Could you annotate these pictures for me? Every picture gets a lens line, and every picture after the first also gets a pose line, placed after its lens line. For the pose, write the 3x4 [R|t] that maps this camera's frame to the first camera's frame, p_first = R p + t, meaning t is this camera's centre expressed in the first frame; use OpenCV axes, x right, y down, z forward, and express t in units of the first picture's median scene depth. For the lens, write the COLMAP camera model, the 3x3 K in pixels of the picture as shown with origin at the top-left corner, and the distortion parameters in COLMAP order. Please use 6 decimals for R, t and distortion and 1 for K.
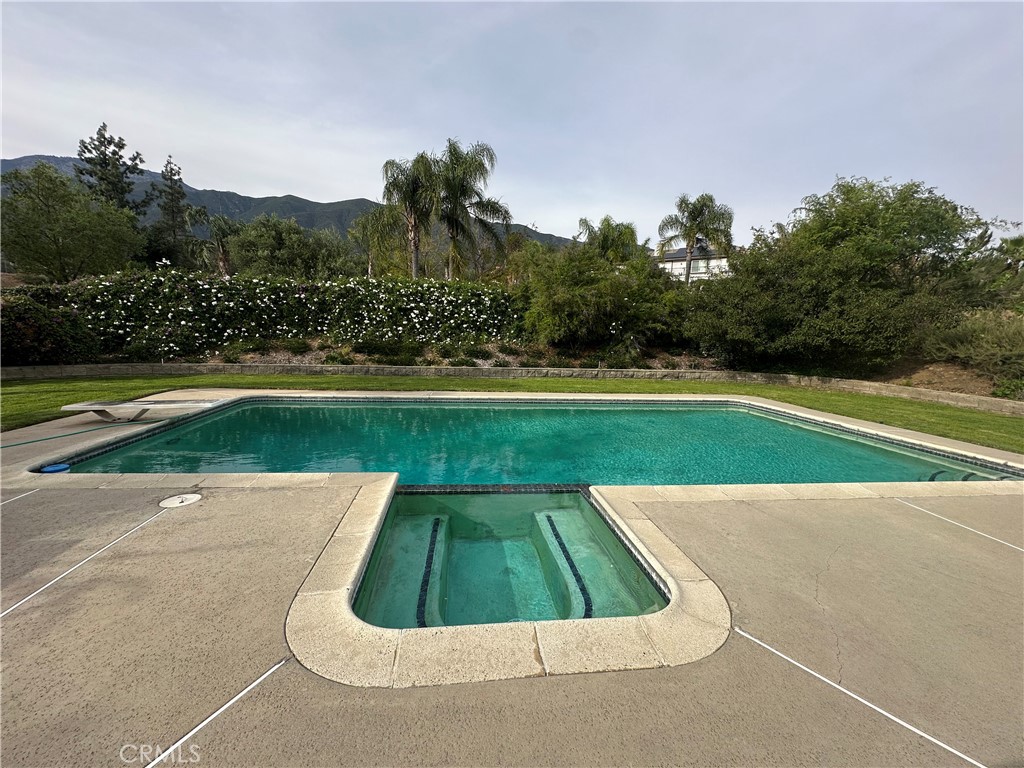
lens RADIAL K [[413.1, 0, 512.6], [0, 413.1, 384.9], [0, 0, 1]] dist [0.003491, -0.000113]
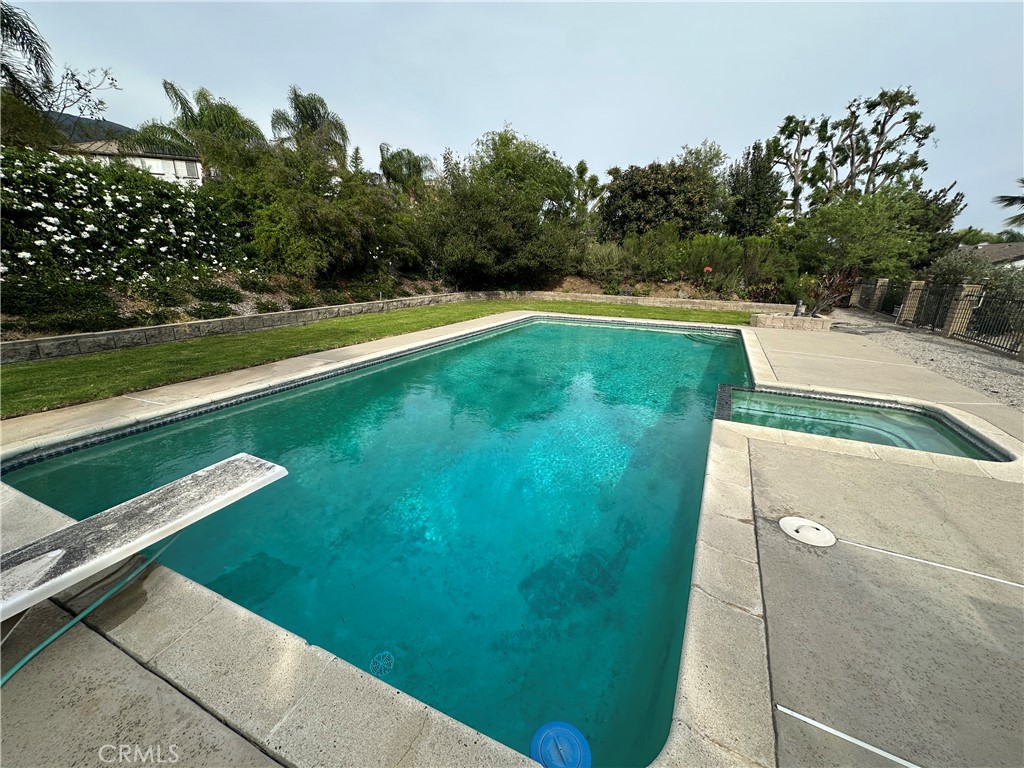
lens RADIAL K [[413.1, 0, 513.3], [0, 413.1, 383.9], [0, 0, 1]] dist [0.003491, -0.000113]
pose [[0.549254, -0.255969, 0.795487, -0.374733], [0.107520, 0.965667, 0.236489, -0.043981], [-0.828710, -0.044362, 0.557918, 0.245454]]
